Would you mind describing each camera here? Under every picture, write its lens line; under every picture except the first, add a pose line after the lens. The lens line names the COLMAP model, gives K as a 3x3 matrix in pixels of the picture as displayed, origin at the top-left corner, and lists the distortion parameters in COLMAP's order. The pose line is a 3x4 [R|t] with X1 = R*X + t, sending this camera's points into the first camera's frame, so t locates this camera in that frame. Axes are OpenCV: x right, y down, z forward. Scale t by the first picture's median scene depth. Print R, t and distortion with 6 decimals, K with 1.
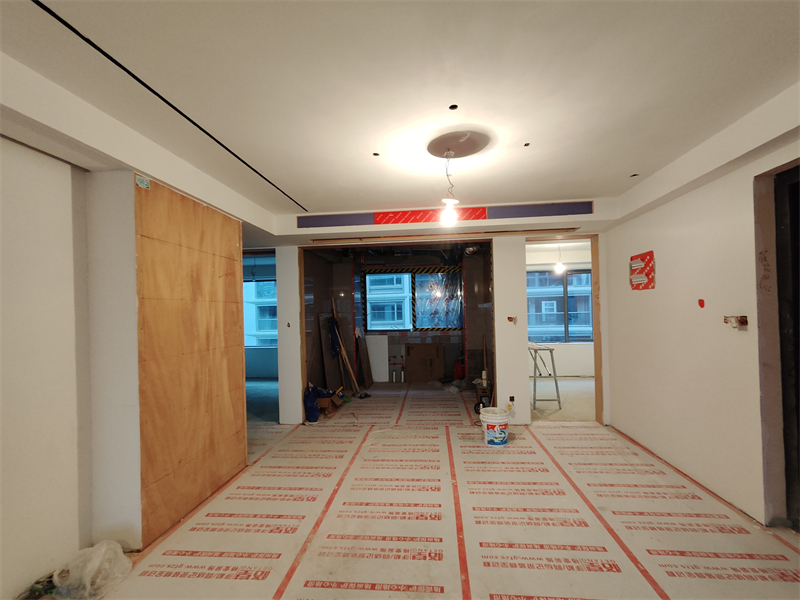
lens RADIAL K [[363.5, 0, 401.7], [0, 363.5, 311.5], [0, 0, 1]] dist [-0.007267, 0.009823]
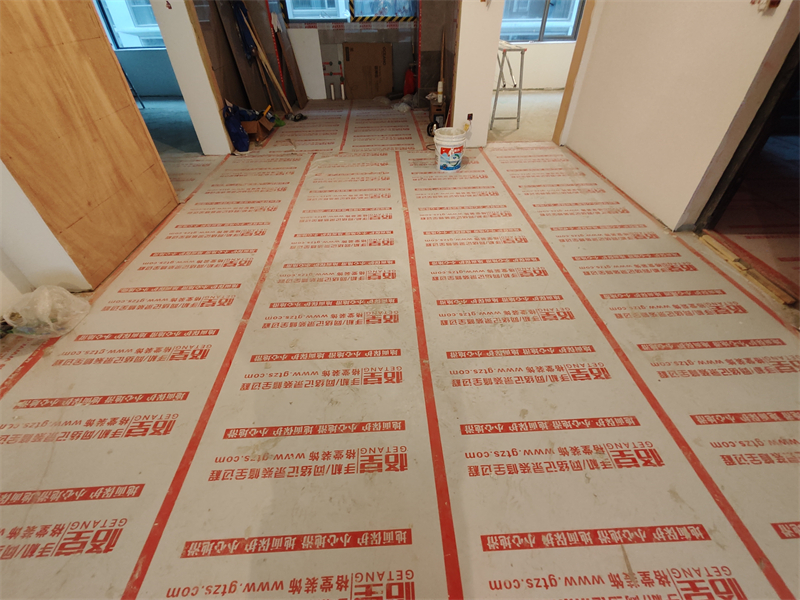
lens RADIAL K [[363.5, 0, 401.7], [0, 363.5, 311.5], [0, 0, 1]] dist [-0.007267, 0.009823]
pose [[0.989974, -0.081986, 0.115018, -0.002325], [-0.013627, 0.755067, 0.655506, 0.026159], [-0.140589, -0.650501, 0.746380, 0.069153]]
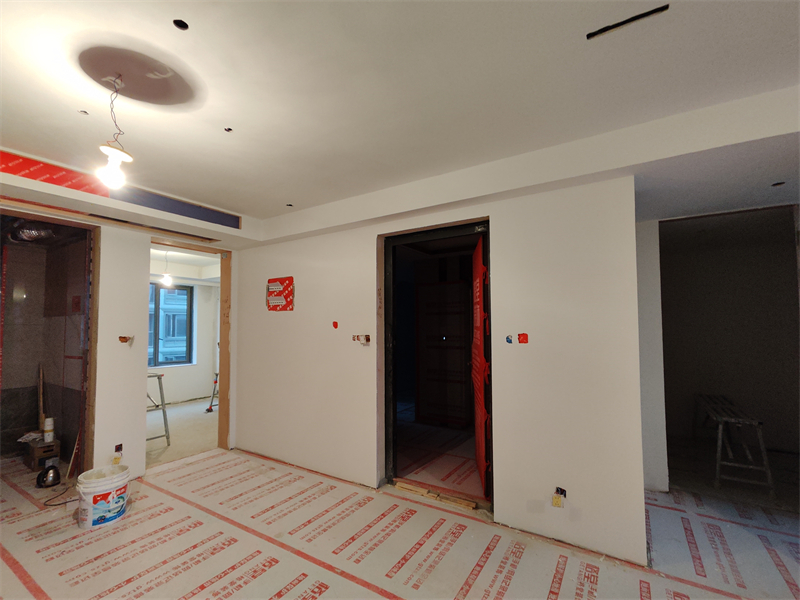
lens RADIAL K [[363.5, 0, 401.7], [0, 363.5, 311.5], [0, 0, 1]] dist [-0.007267, 0.009823]
pose [[0.450154, 0.061157, 0.890854, -0.142347], [-0.010704, 0.997950, -0.063100, 0.006394], [-0.892887, 0.018869, 0.449886, 0.196260]]
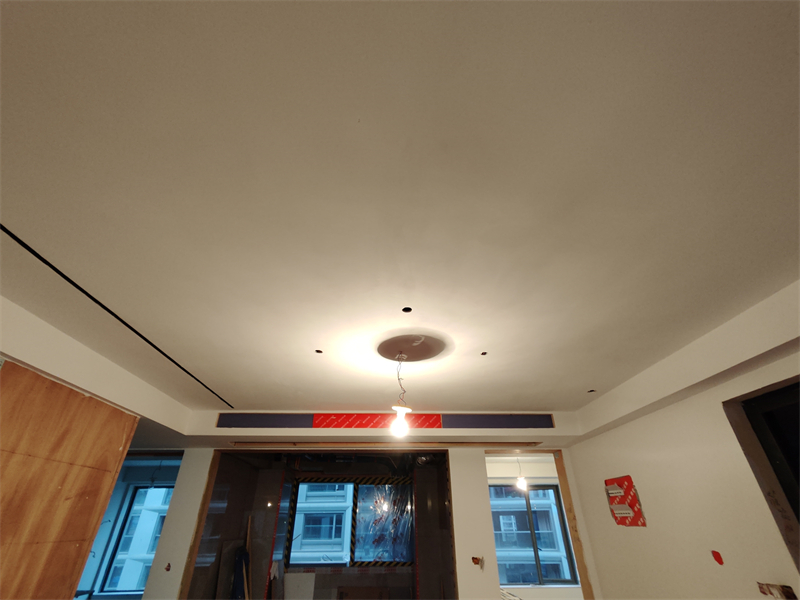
lens RADIAL K [[363.5, 0, 401.7], [0, 363.5, 311.5], [0, 0, 1]] dist [-0.007267, 0.009823]
pose [[0.989992, 0.085244, 0.112468, 0.015701], [-0.016927, 0.862923, -0.505051, -0.056264], [-0.140104, 0.498093, 0.855730, 0.128845]]
